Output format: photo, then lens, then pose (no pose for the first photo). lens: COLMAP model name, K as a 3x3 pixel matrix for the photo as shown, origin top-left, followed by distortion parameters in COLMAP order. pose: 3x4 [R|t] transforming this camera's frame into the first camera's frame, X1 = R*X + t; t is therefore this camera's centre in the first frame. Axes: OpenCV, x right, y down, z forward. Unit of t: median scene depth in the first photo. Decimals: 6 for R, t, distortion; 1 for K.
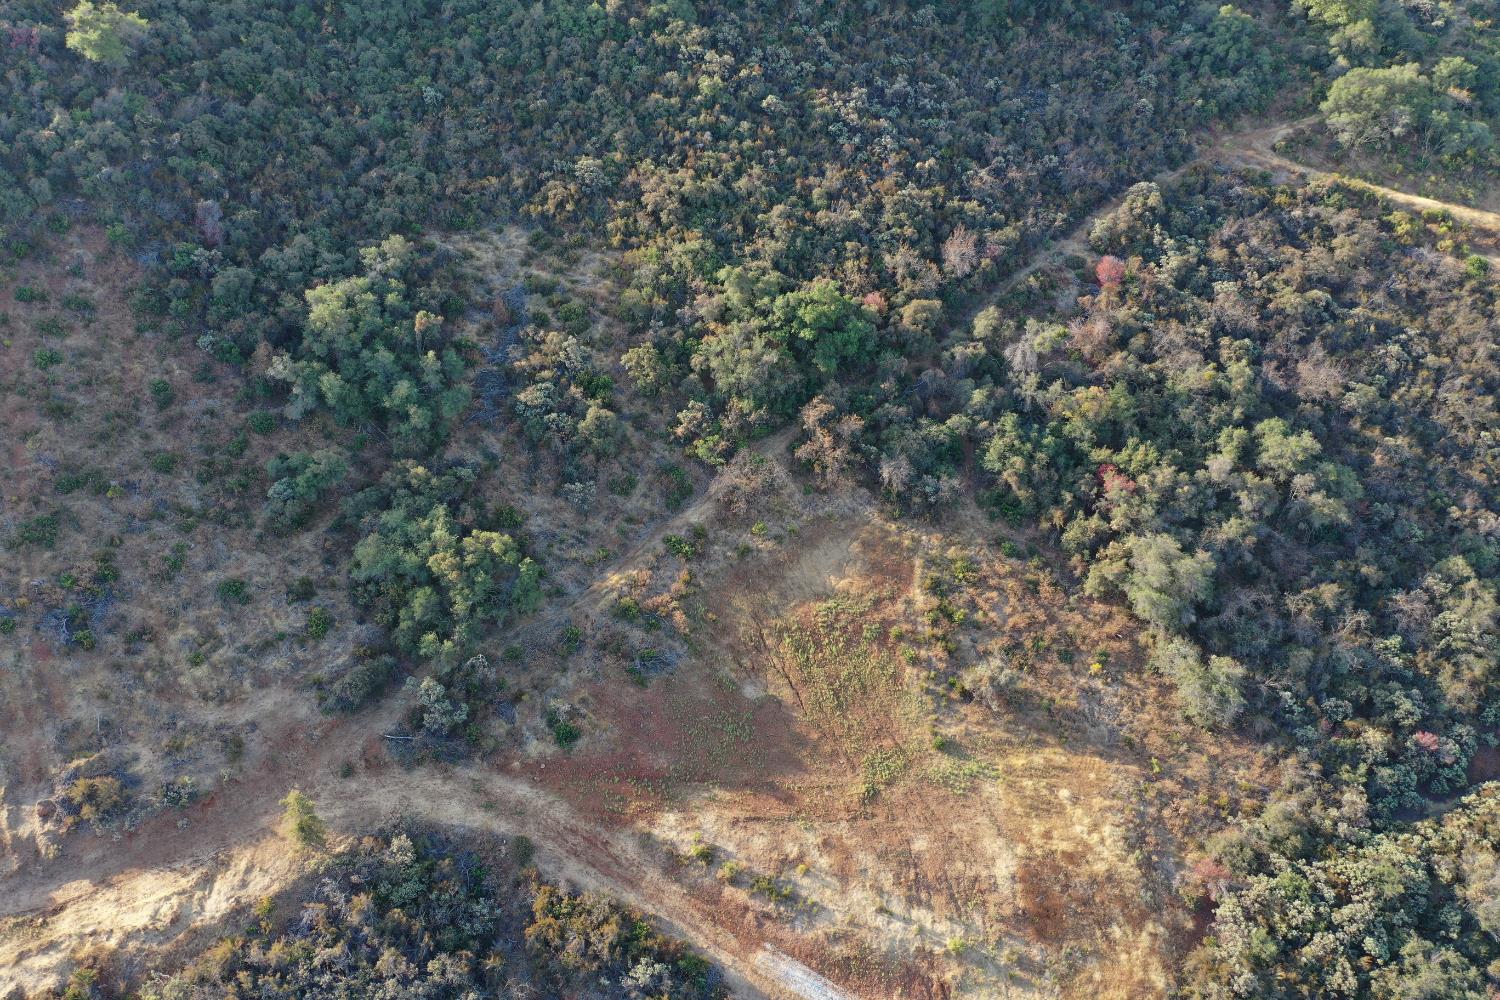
lens RADIAL K [[1168.5, 0, 750.0], [0, 1168.5, 500.0], [0, 0, 1]] dist [-0.007300, -0.005486]
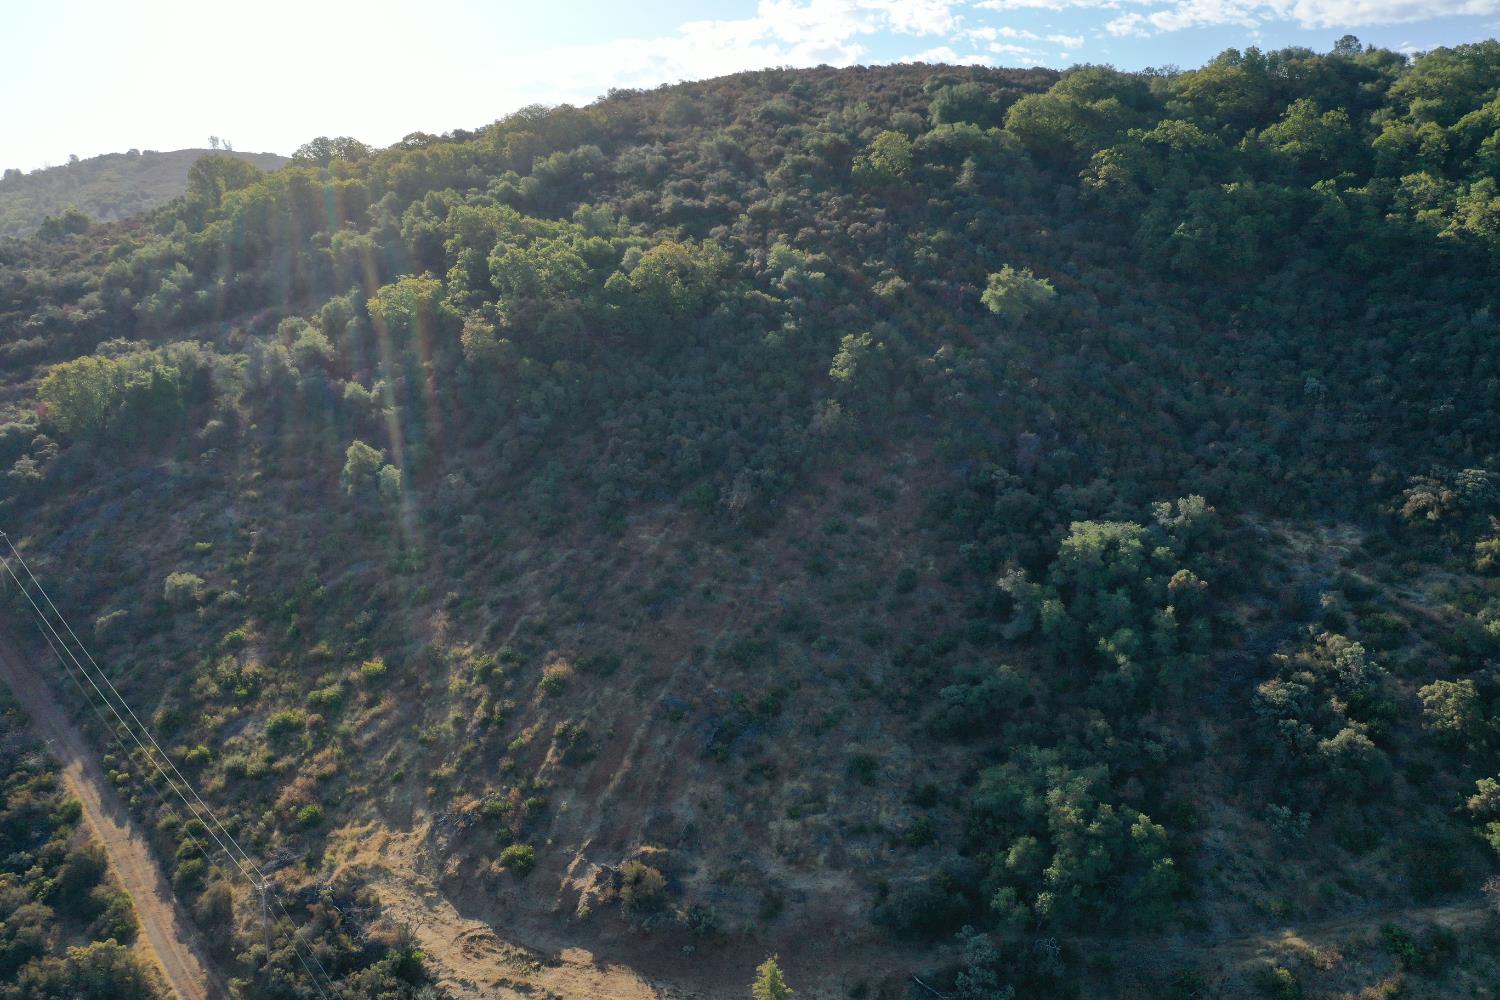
lens RADIAL K [[1174.7, 0, 749.0], [0, 1174.7, 495.8], [0, 0, 1]] dist [-0.007607, -0.002400]
pose [[0.671939, 0.161916, -0.722690, 0.126415], [-0.389866, 0.906992, -0.159281, 0.055476], [0.629684, 0.388779, 0.672569, 0.181608]]
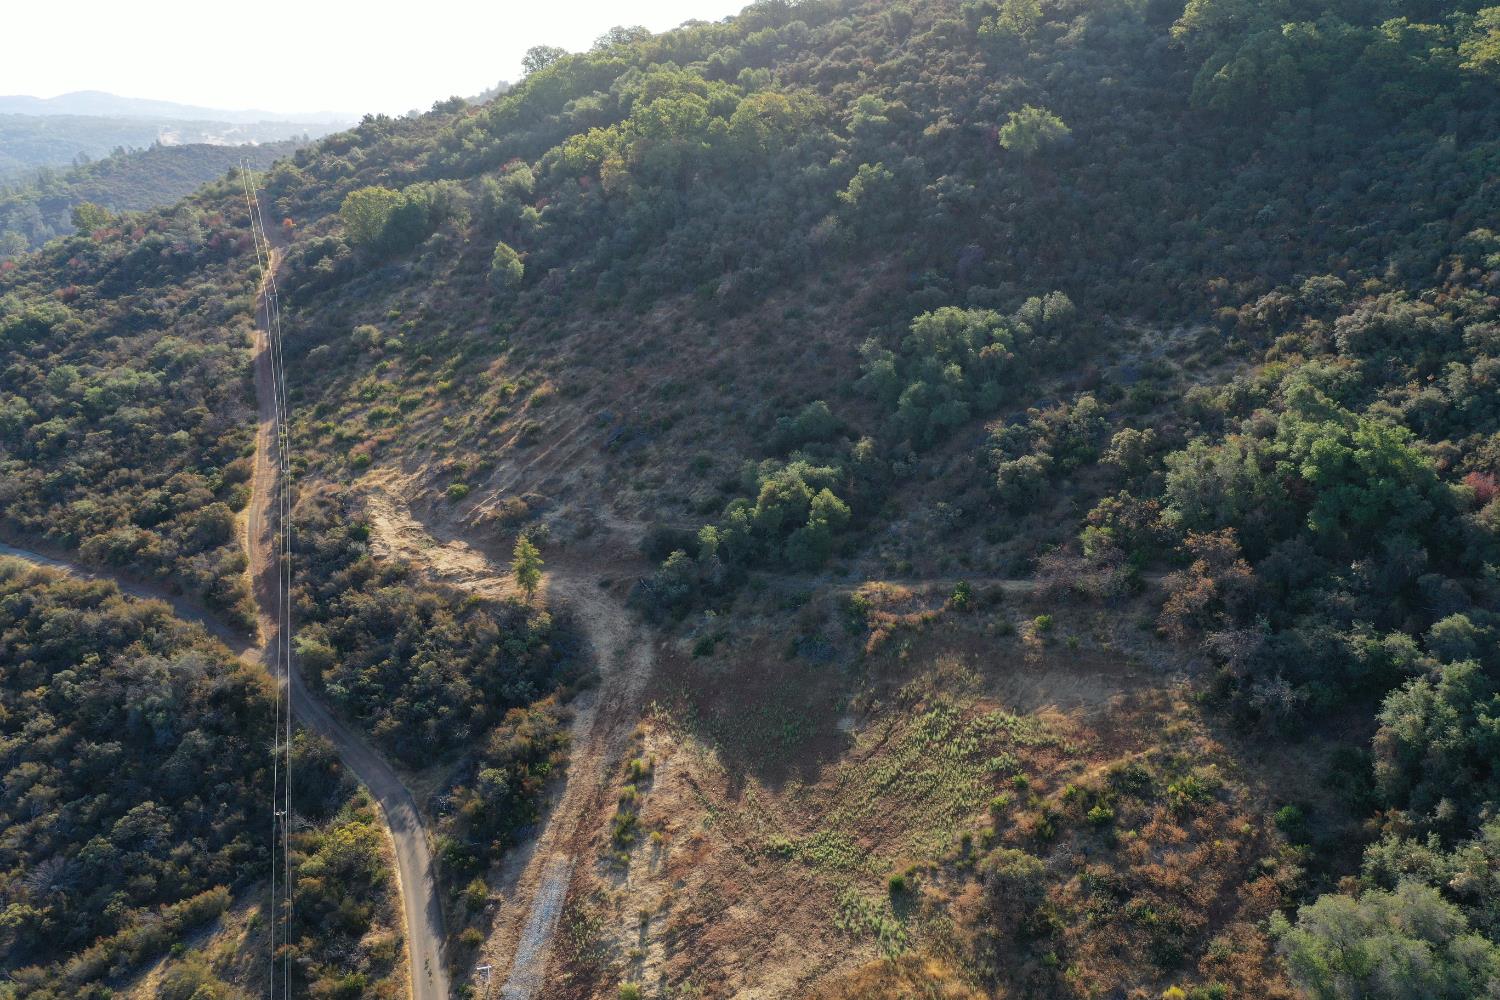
lens RADIAL K [[1168.5, 0, 750.0], [0, 1168.5, 500.0], [0, 0, 1]] dist [-0.007300, -0.005486]
pose [[0.347339, 0.274276, -0.896732, 0.615447], [-0.491565, 0.867608, 0.074966, -0.009380], [0.798573, 0.414763, 0.436179, 0.426302]]
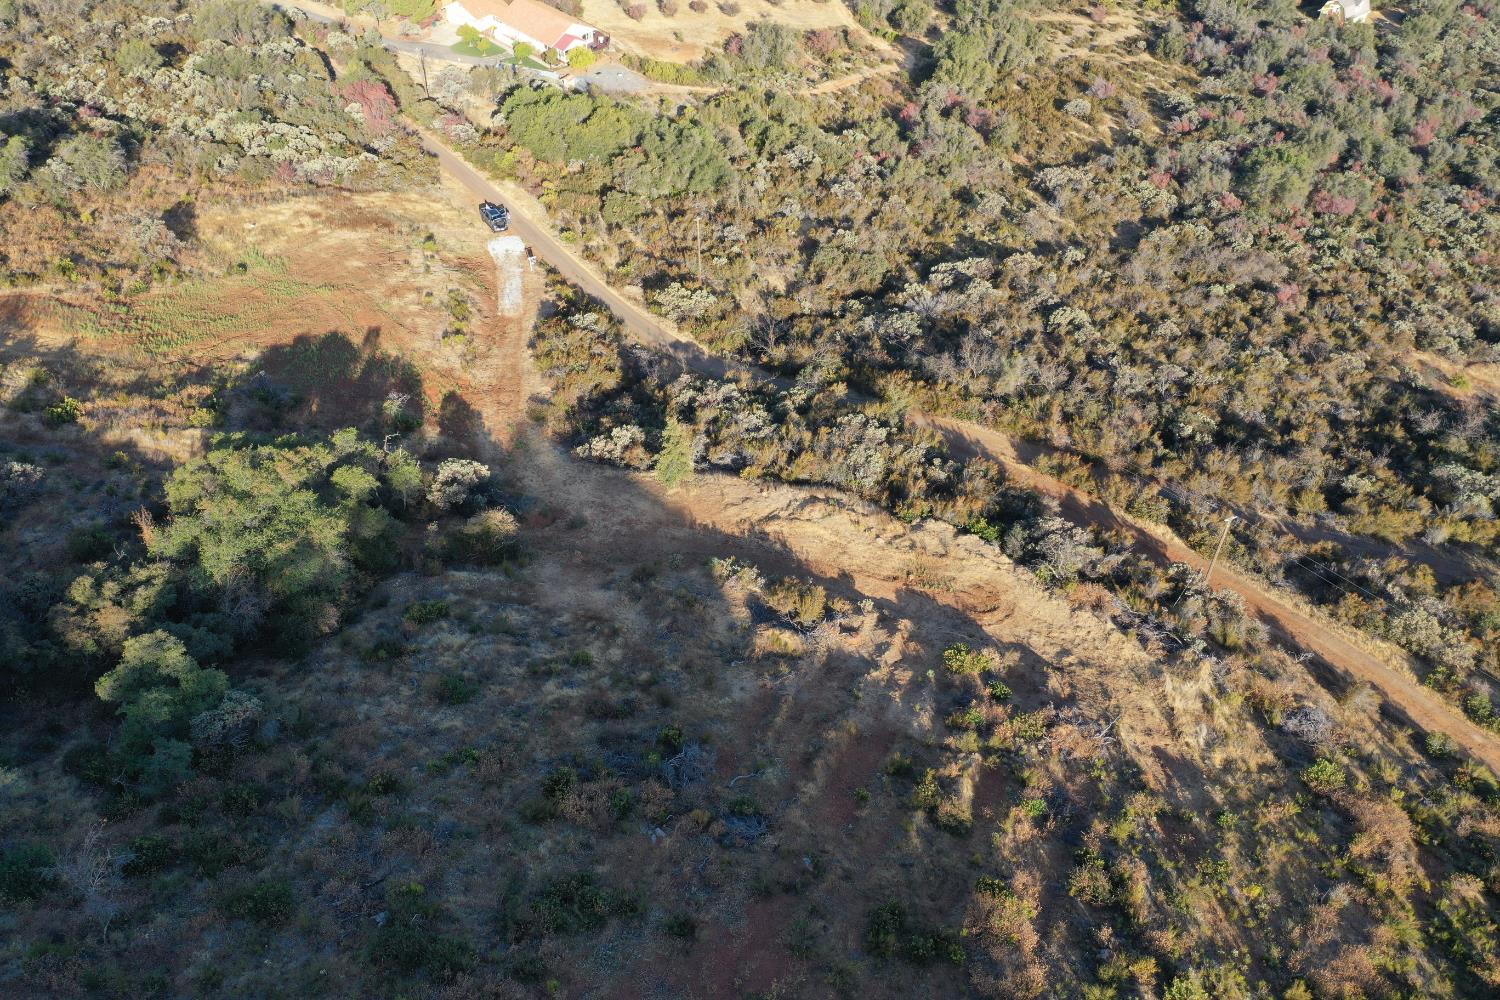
lens RADIAL K [[1174.7, 0, 749.0], [0, 1174.7, 495.8], [0, 0, 1]] dist [-0.007607, -0.002400]
pose [[-0.592872, -0.576316, 0.562462, -0.688331], [0.420018, 0.374628, 0.826583, -0.330943], [-0.687087, 0.726301, 0.019956, 0.688444]]
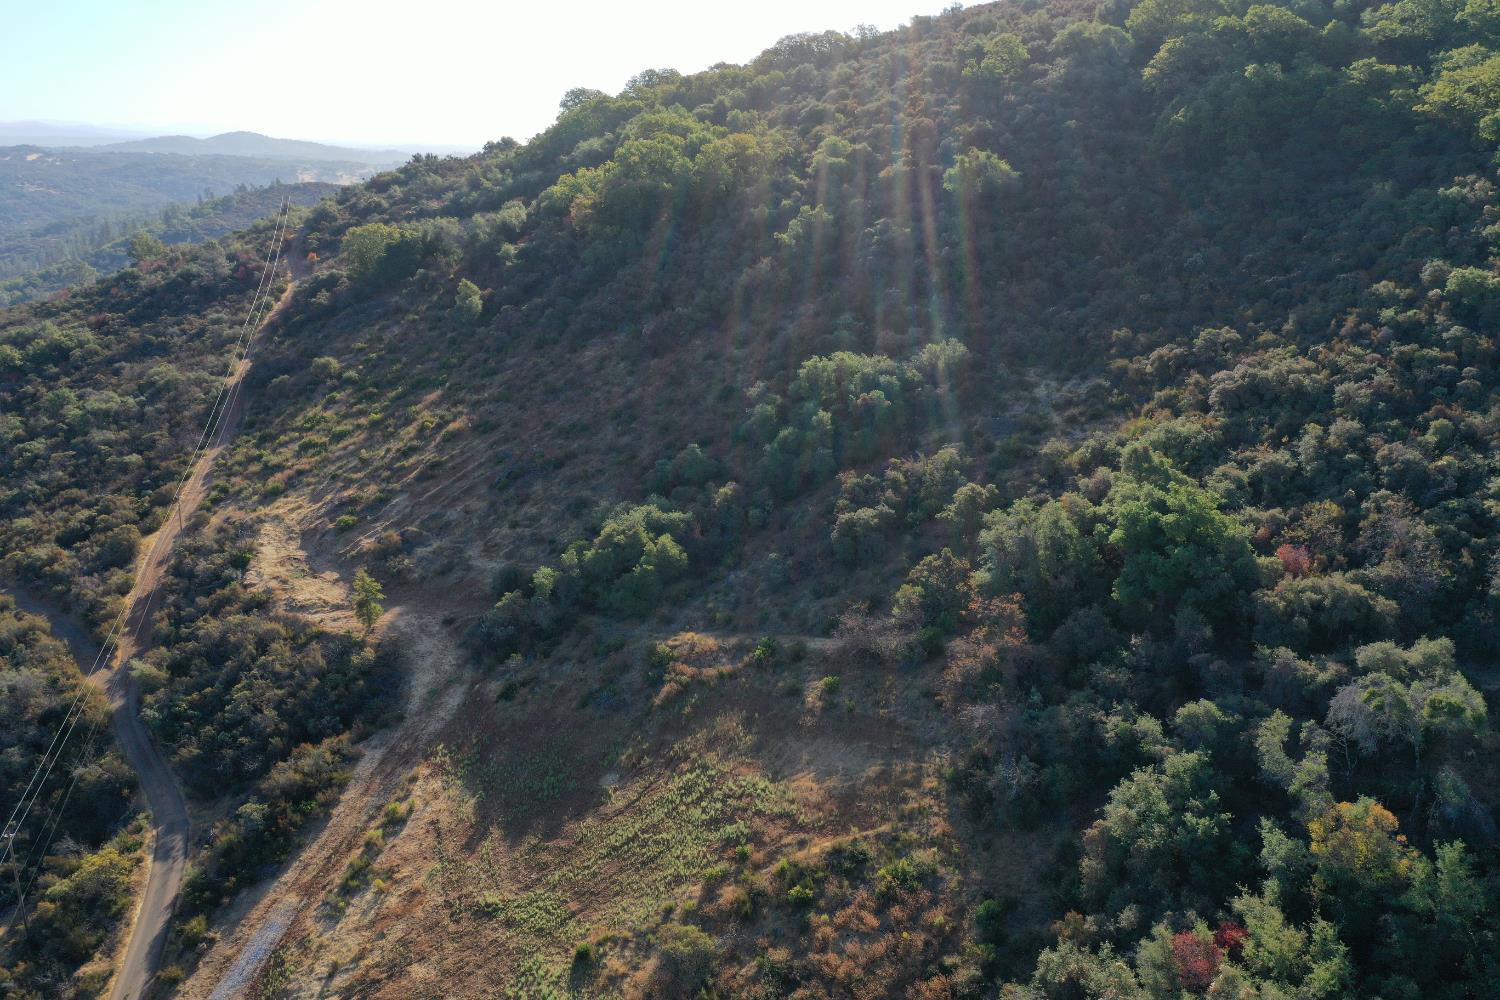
lens RADIAL K [[1168.5, 0, 750.0], [0, 1168.5, 500.0], [0, 0, 1]] dist [-0.007300, -0.005486]
pose [[0.250572, 0.253992, -0.934185, 0.655861], [-0.515938, 0.851548, 0.093136, -0.118484], [0.819159, 0.458645, 0.344418, 0.606969]]
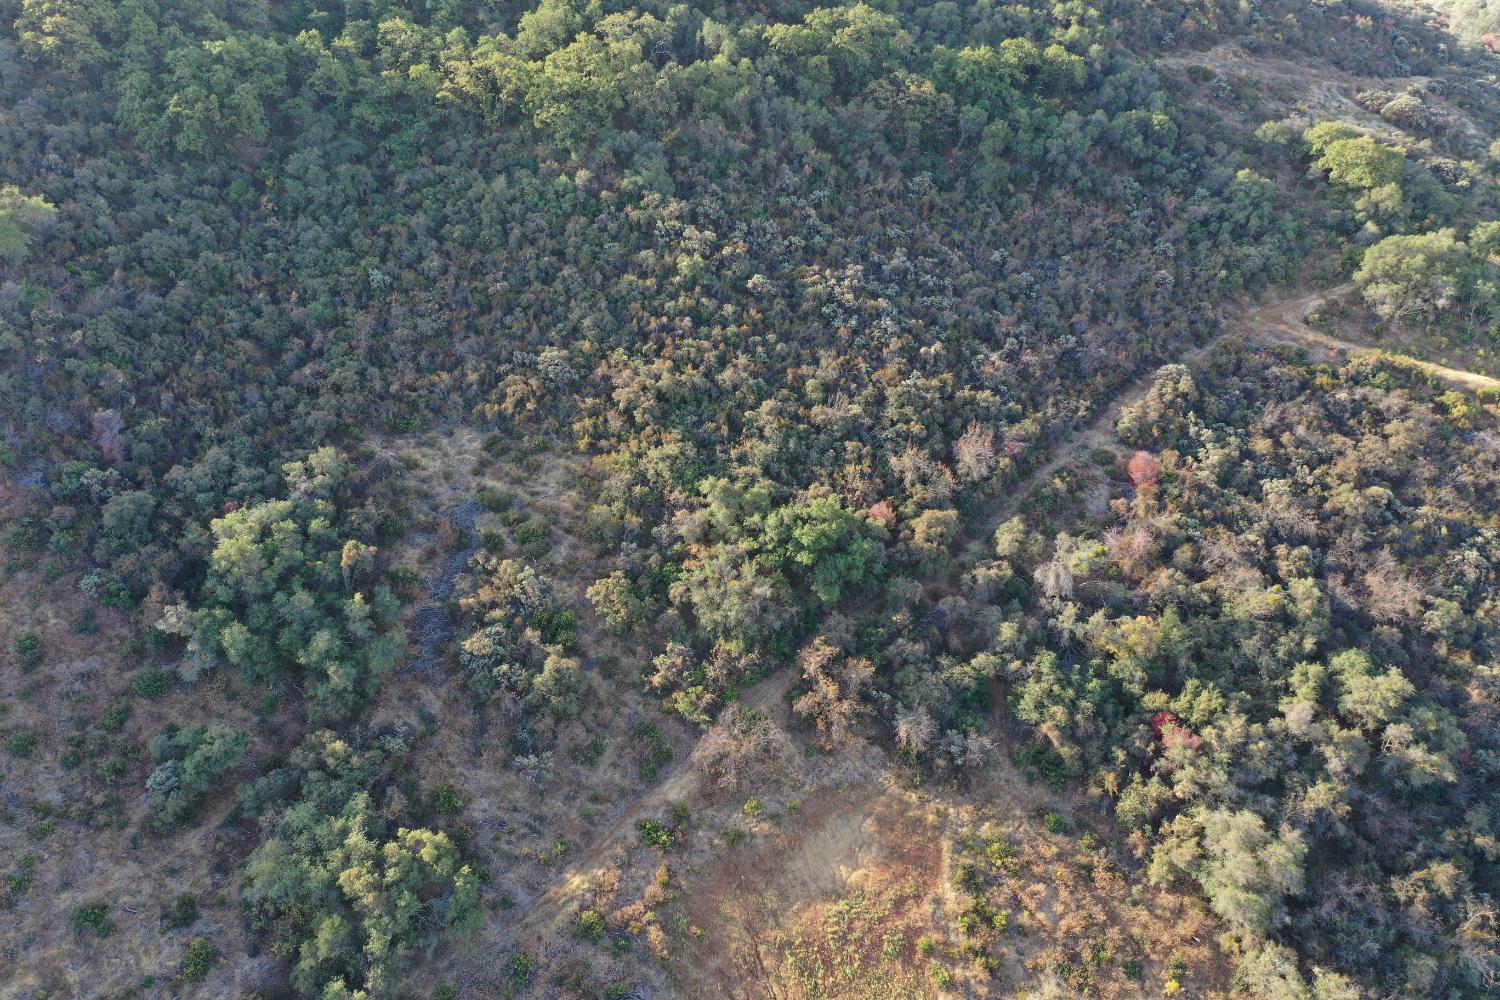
lens RADIAL K [[1174.7, 0, 749.0], [0, 1174.7, 495.8], [0, 0, 1]] dist [-0.007607, -0.002400]
pose [[0.999846, -0.010537, 0.014036, -0.003789], [0.011996, 0.994046, -0.108296, -0.098961], [-0.012811, 0.108448, 0.994020, 0.146495]]
